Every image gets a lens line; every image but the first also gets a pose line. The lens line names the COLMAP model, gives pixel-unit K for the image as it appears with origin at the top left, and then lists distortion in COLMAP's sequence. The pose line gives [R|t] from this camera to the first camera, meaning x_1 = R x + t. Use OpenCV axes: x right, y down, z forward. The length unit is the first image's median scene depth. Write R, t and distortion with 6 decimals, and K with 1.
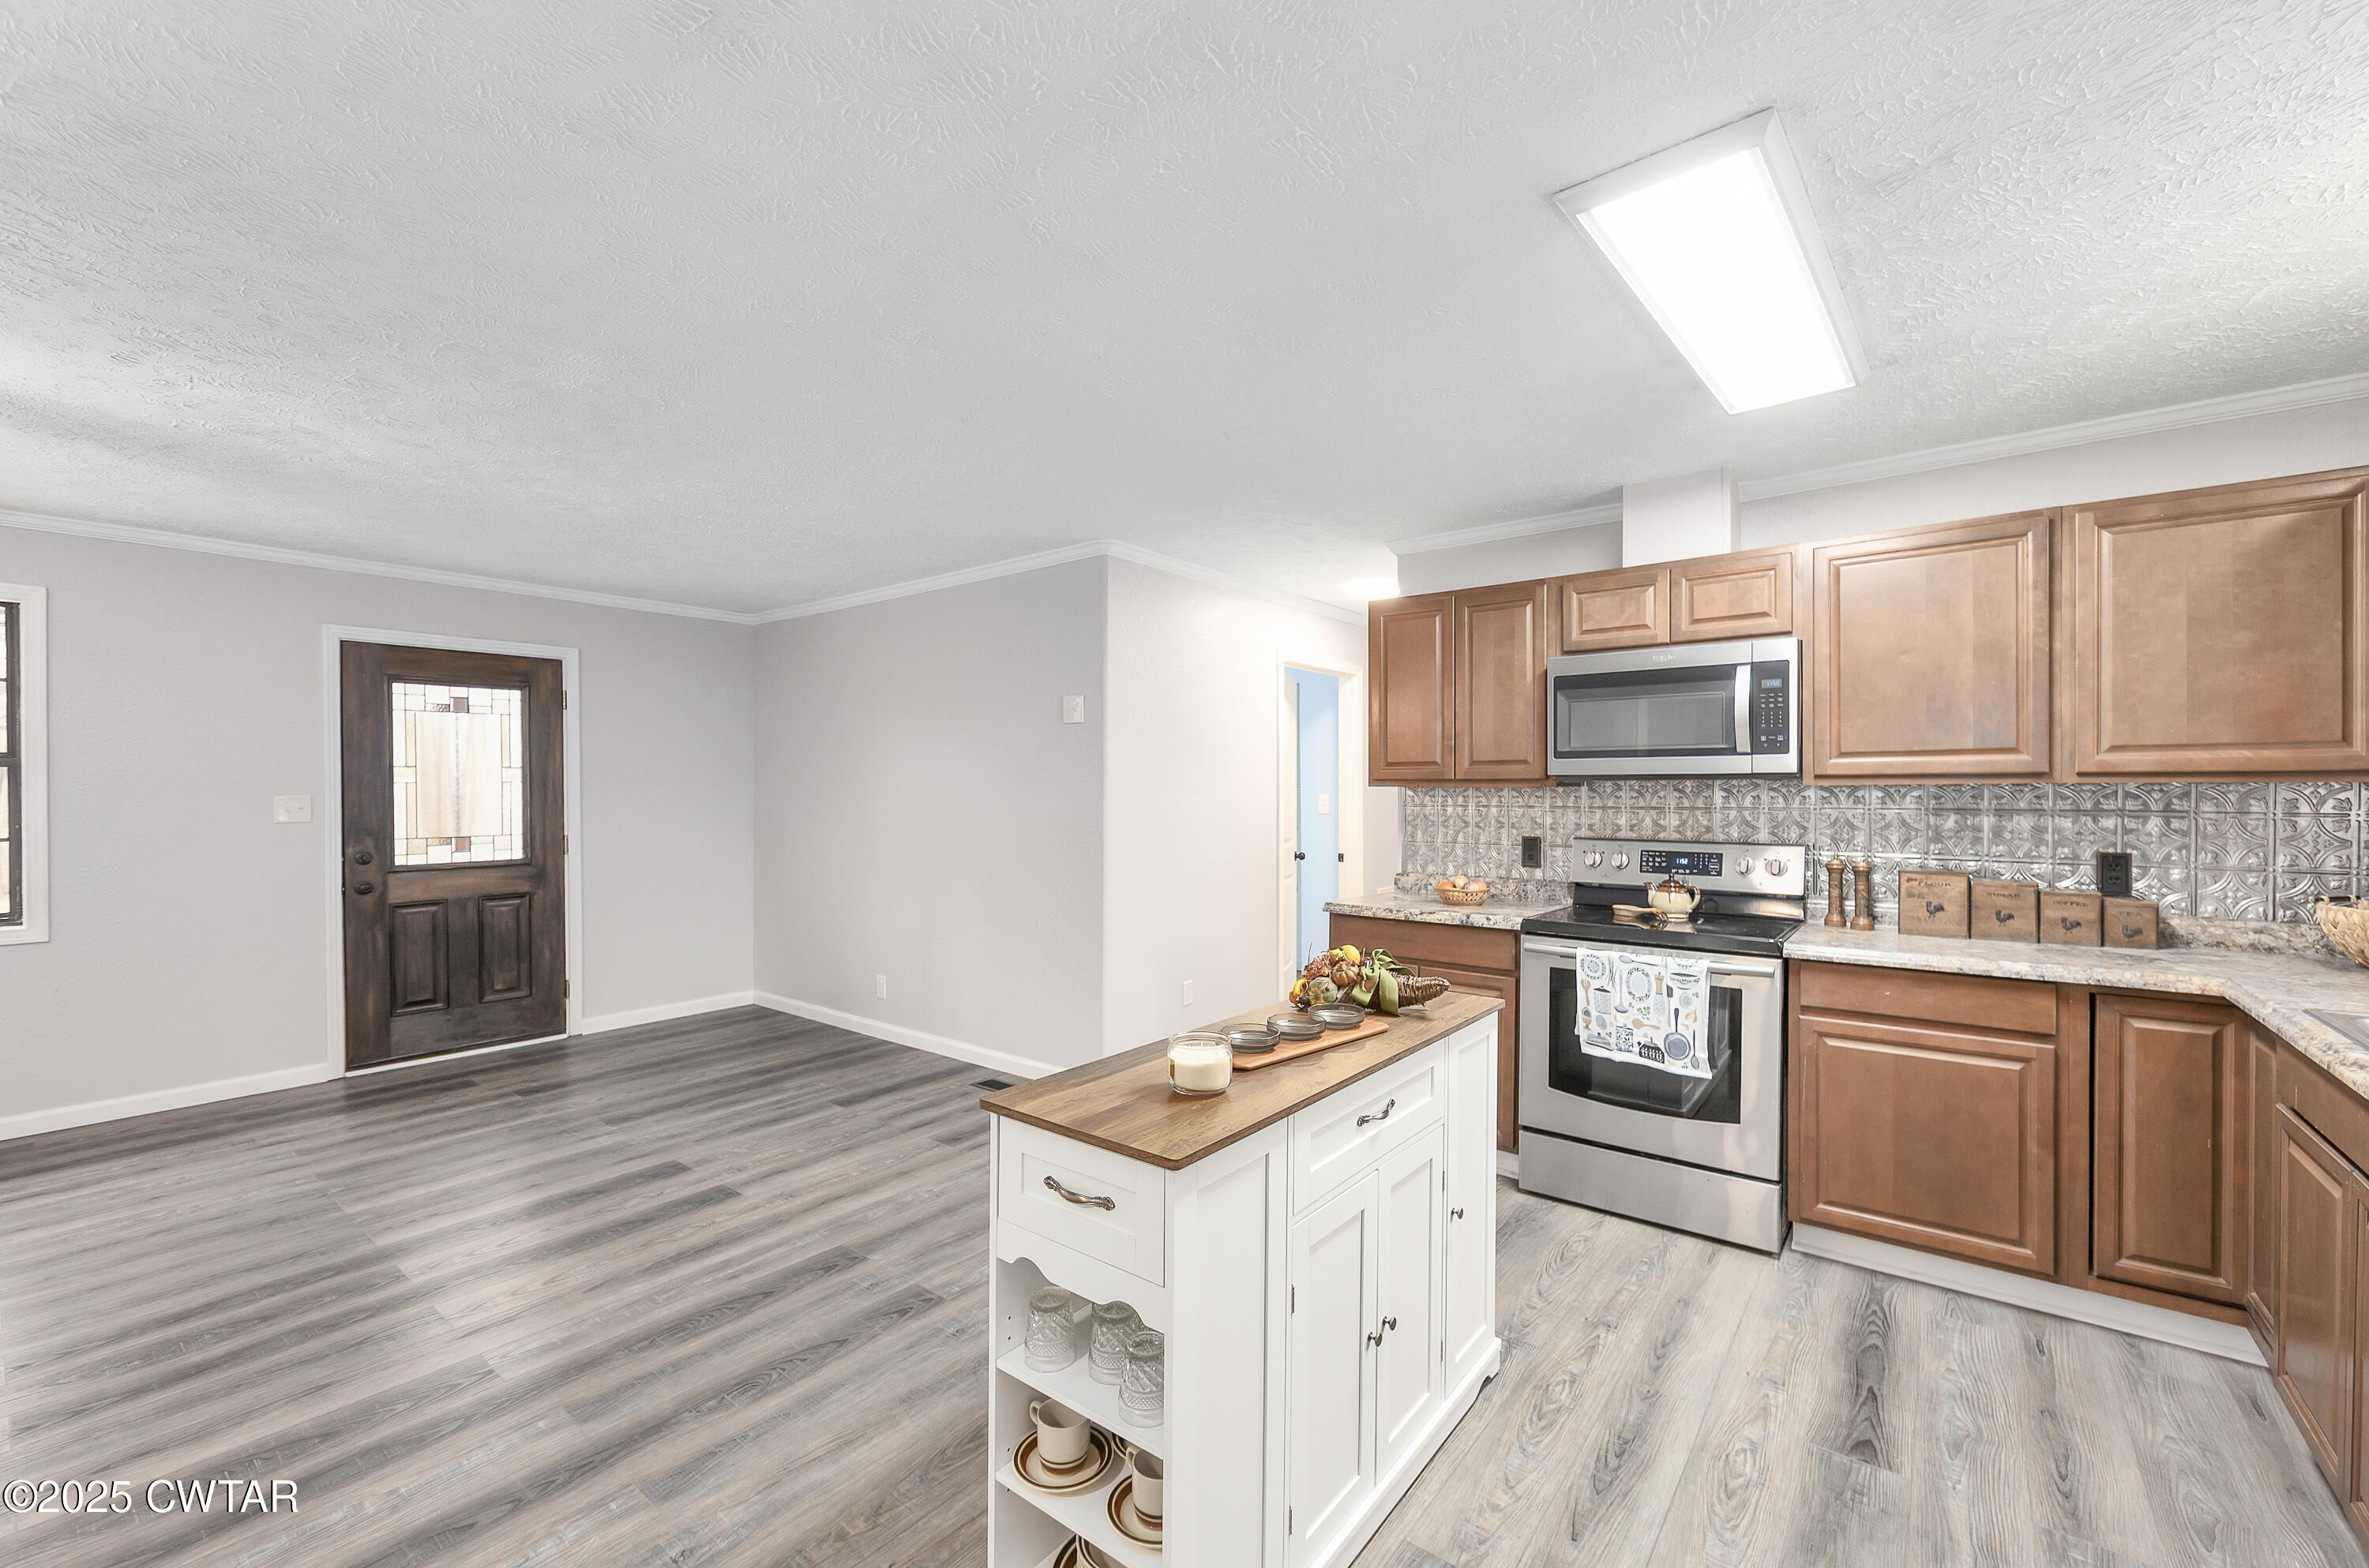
lens RADIAL K [[963.5, 0, 1194.6], [0, 963.5, 792.8], [0, 0, 1]] dist [-0.000399, -0.000085]
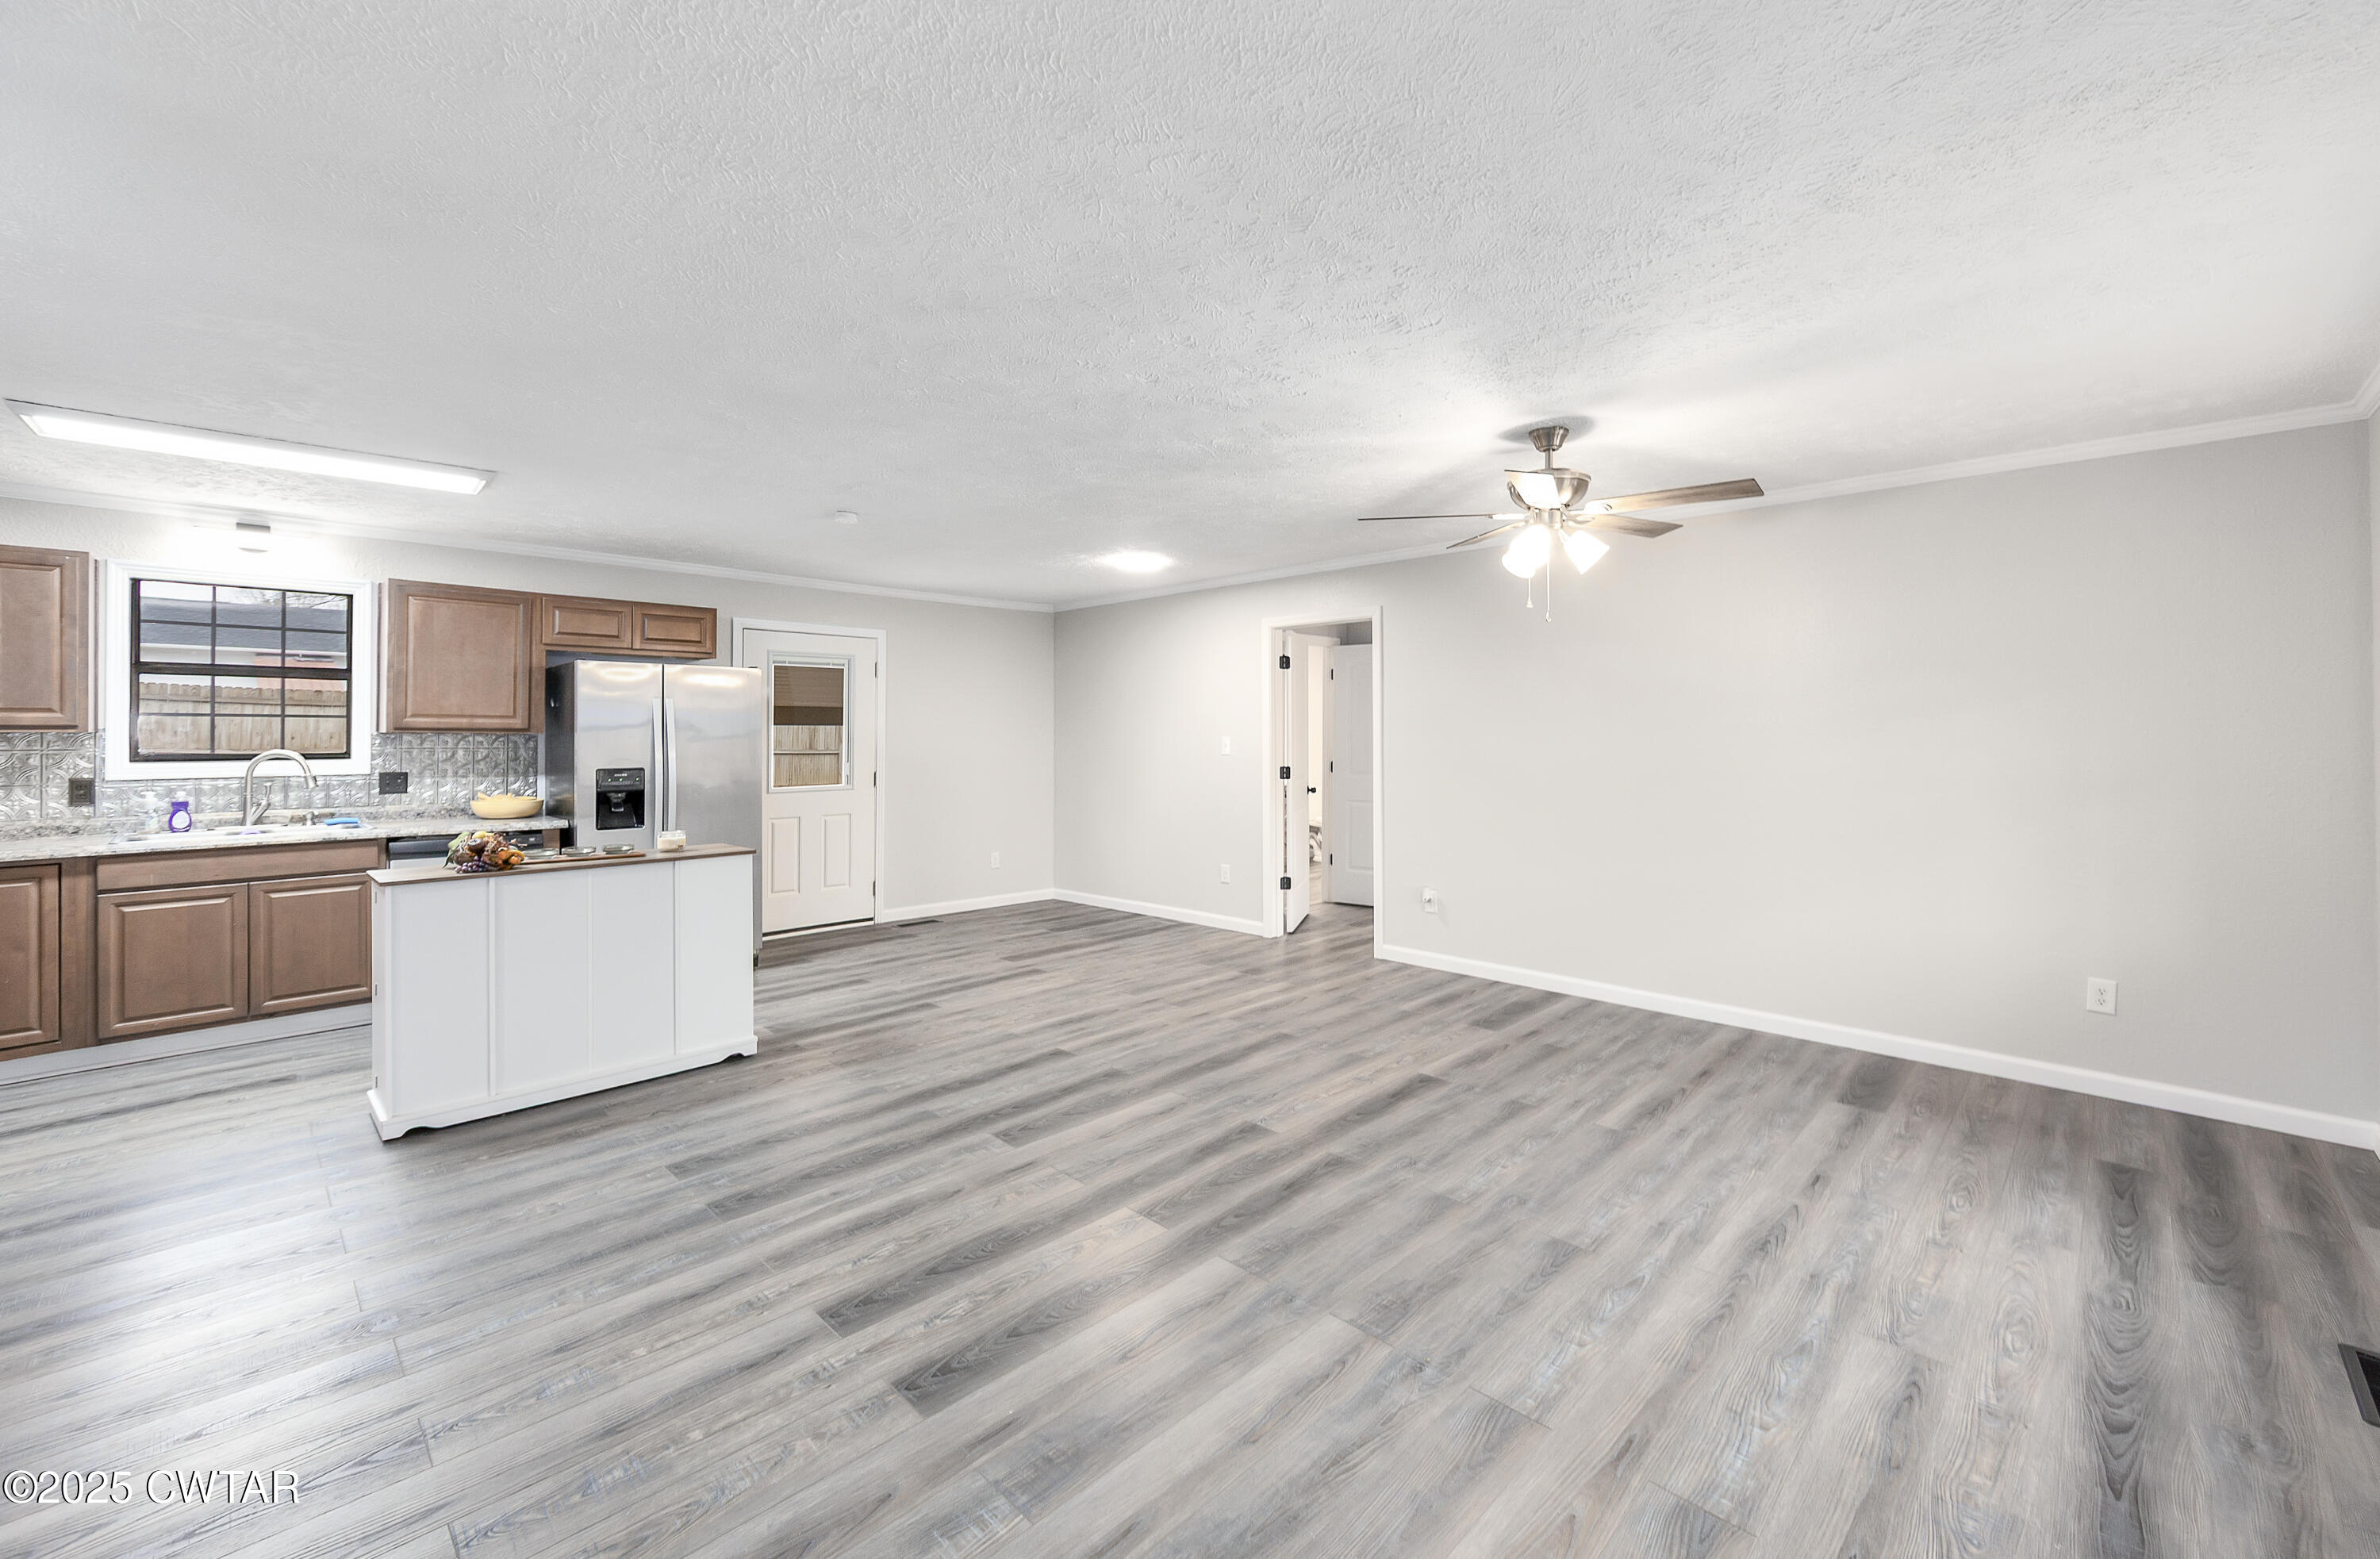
lens RADIAL K [[955.4, 0, 1200.6], [0, 955.4, 726.2], [0, 0, 1]] dist [0.000003, -0.000545]
pose [[-0.994166, 0.002843, 0.107825, -0.681102], [0.002301, 0.999984, -0.005146, -0.005605], [-0.107838, -0.004868, -0.994157, 1.374246]]
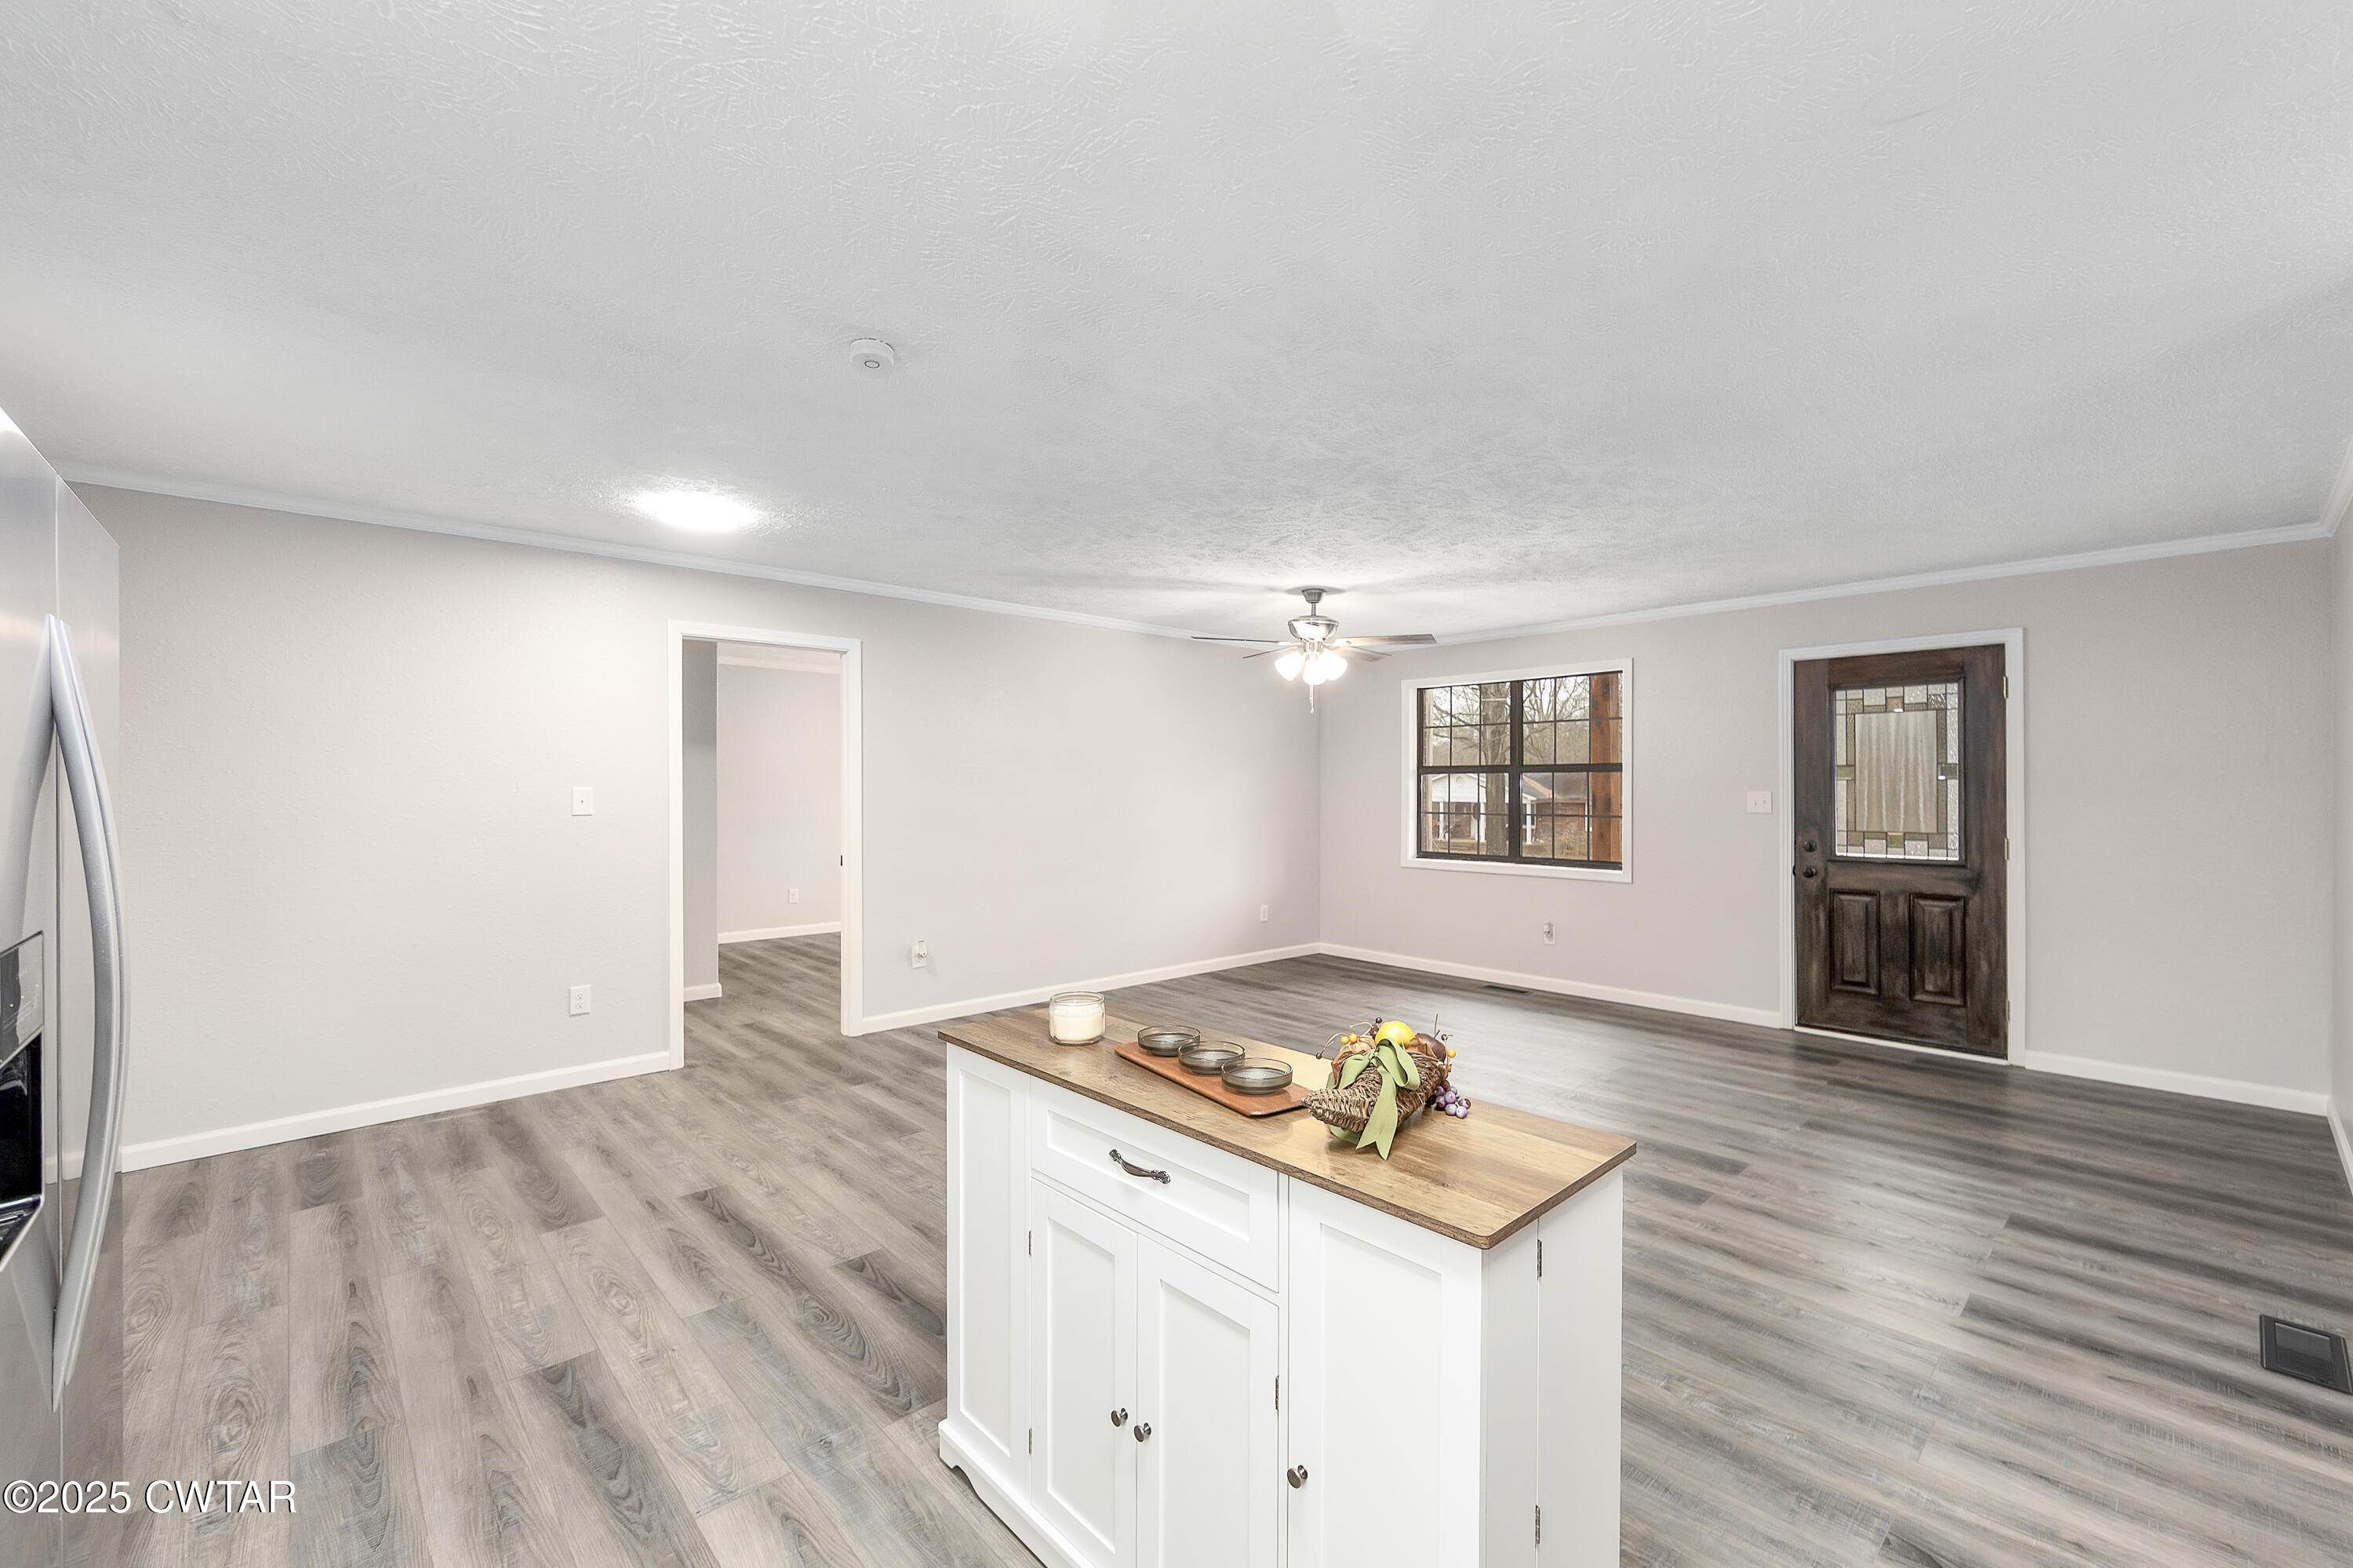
lens RADIAL K [[966.2, 0, 1209.0], [0, 966.2, 784.1], [0, 0, 1]] dist [-0.003165, -0.000191]
pose [[-0.146456, -0.000610, -0.989217, 0.464671], [-0.005795, 0.999983, 0.000241, -0.003367], [0.989200, 0.005768, -0.146457, 0.537369]]
